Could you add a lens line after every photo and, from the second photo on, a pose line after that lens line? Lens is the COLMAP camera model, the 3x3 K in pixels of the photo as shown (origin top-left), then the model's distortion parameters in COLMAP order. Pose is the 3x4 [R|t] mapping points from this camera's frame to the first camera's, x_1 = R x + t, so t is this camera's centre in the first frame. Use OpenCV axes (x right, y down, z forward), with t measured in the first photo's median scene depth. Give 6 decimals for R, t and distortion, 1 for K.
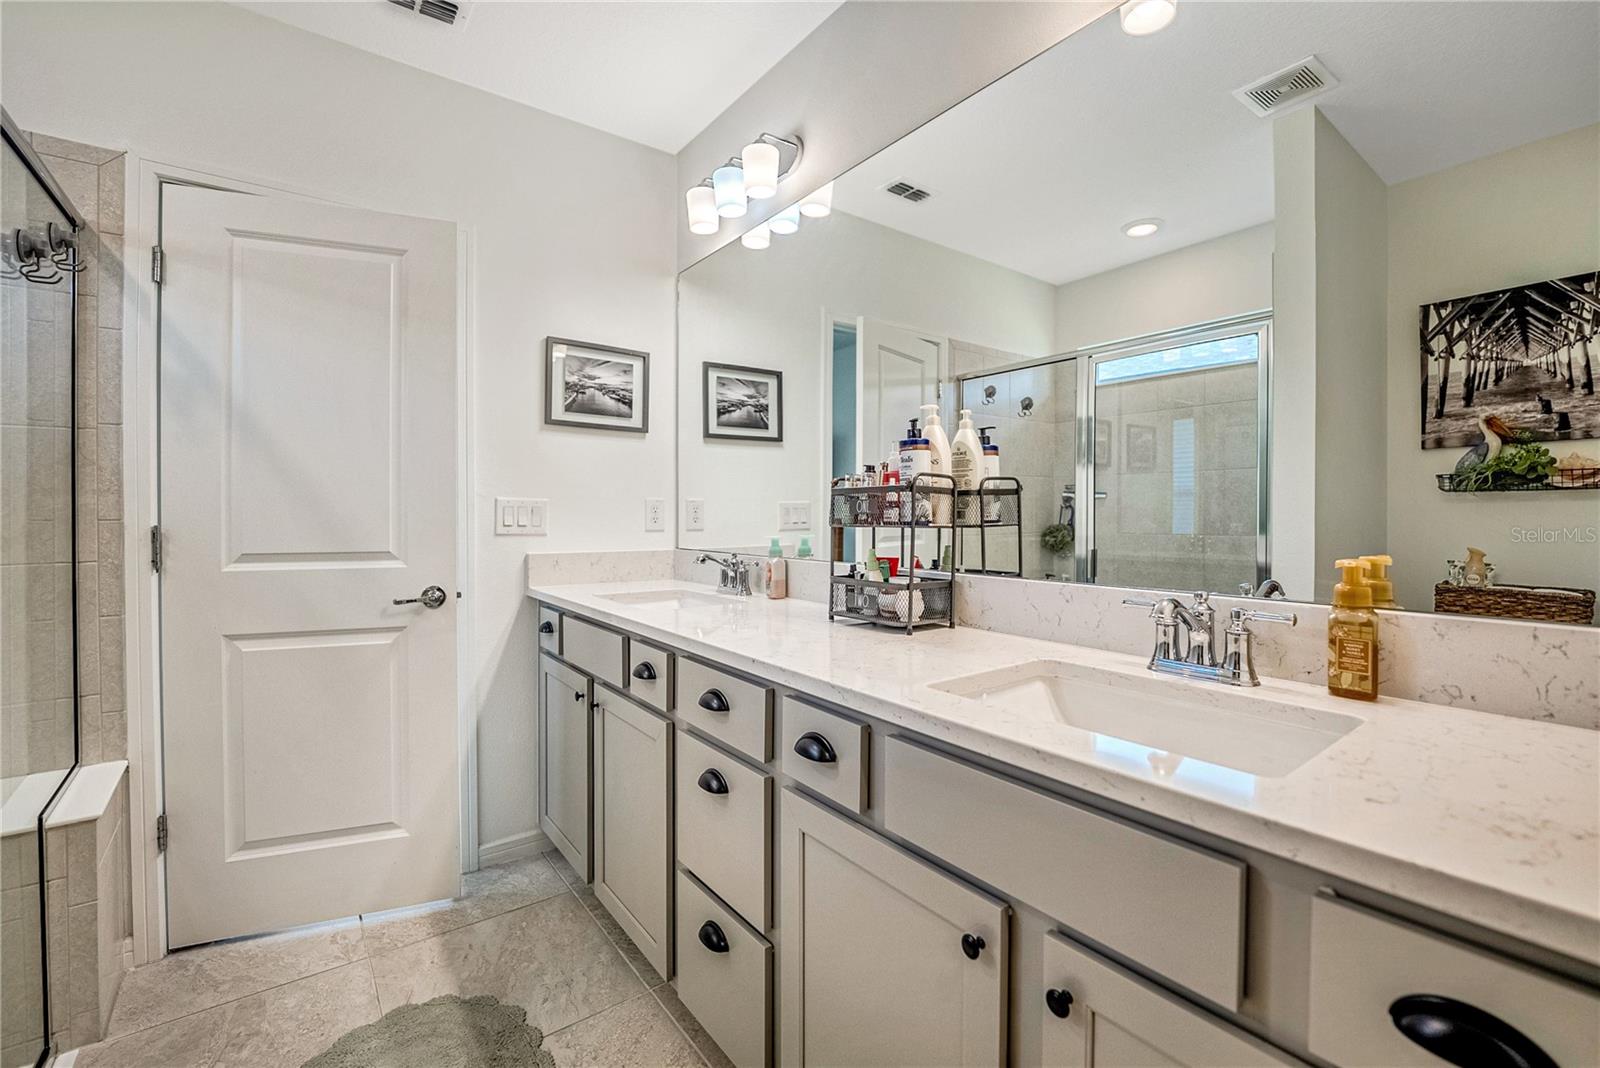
lens RADIAL K [[680.5, 0, 816.0], [0, 680.5, 506.8], [0, 0, 1]] dist [-0.015259, -0.001436]
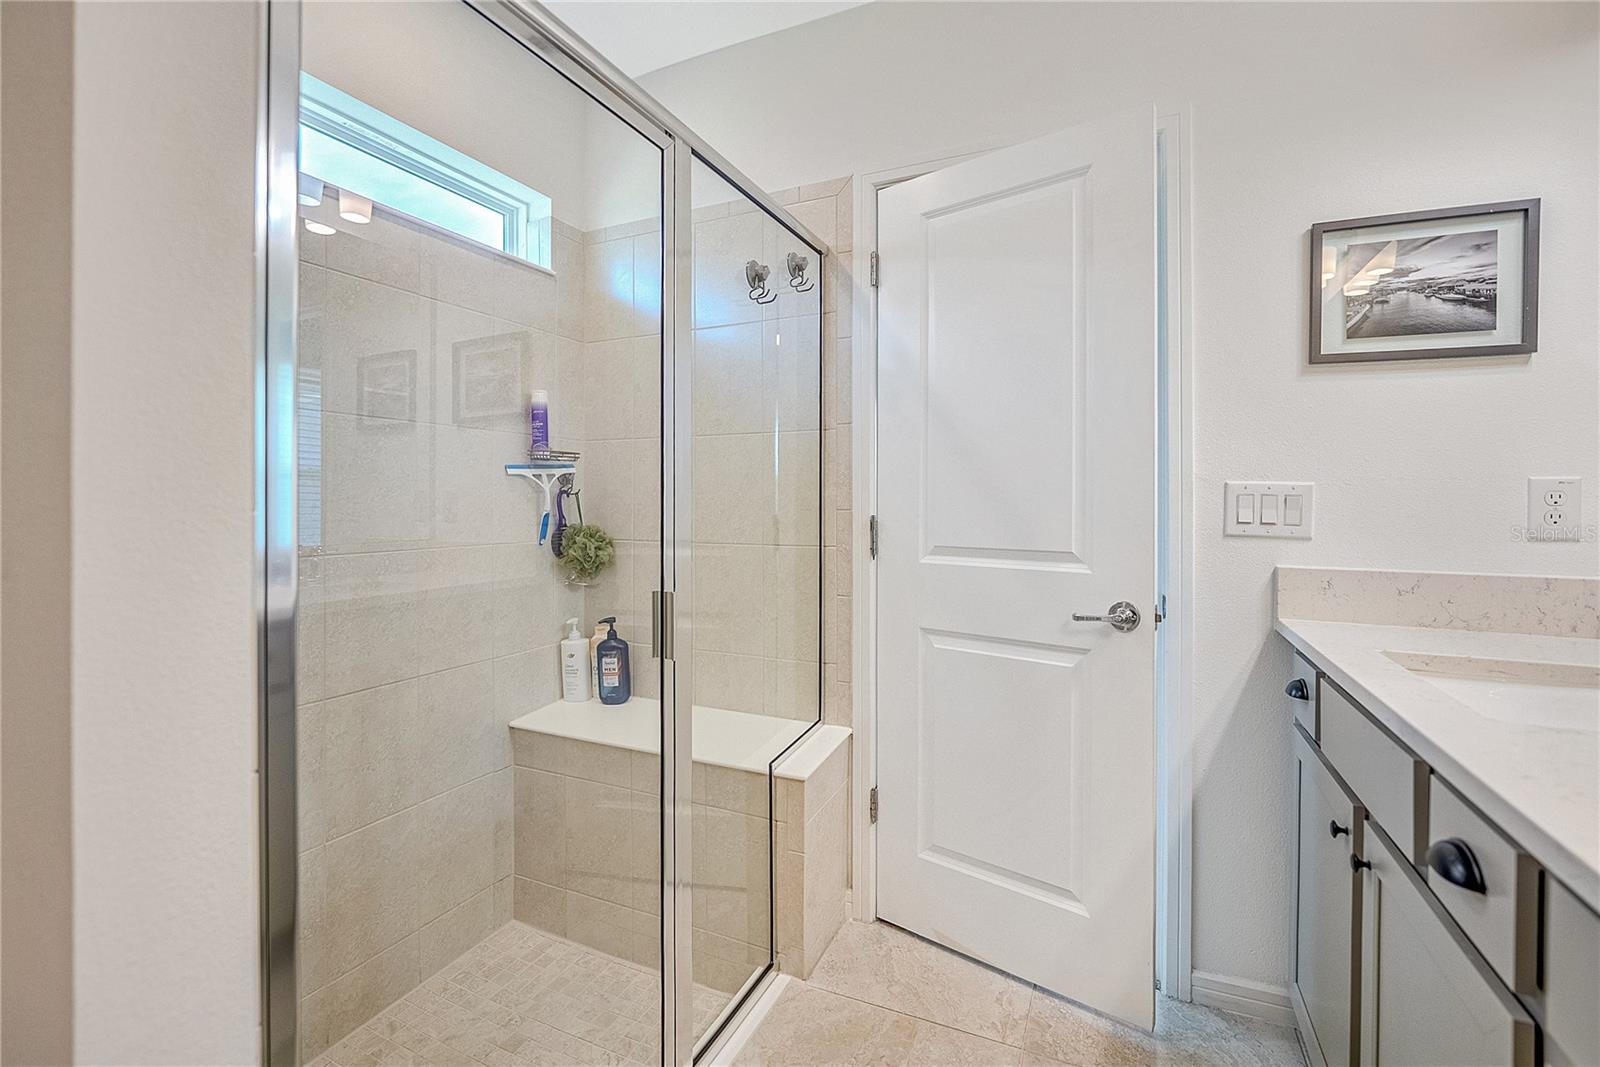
lens RADIAL K [[680.5, 0, 827.4], [0, 680.5, 508.8], [0, 0, 1]] dist [-0.015259, -0.001436]
pose [[0.448953, 0.007406, -0.893525, -0.044817], [0.005377, 0.999925, 0.010989, 0.004526], [0.893539, -0.009738, 0.448880, 0.381308]]
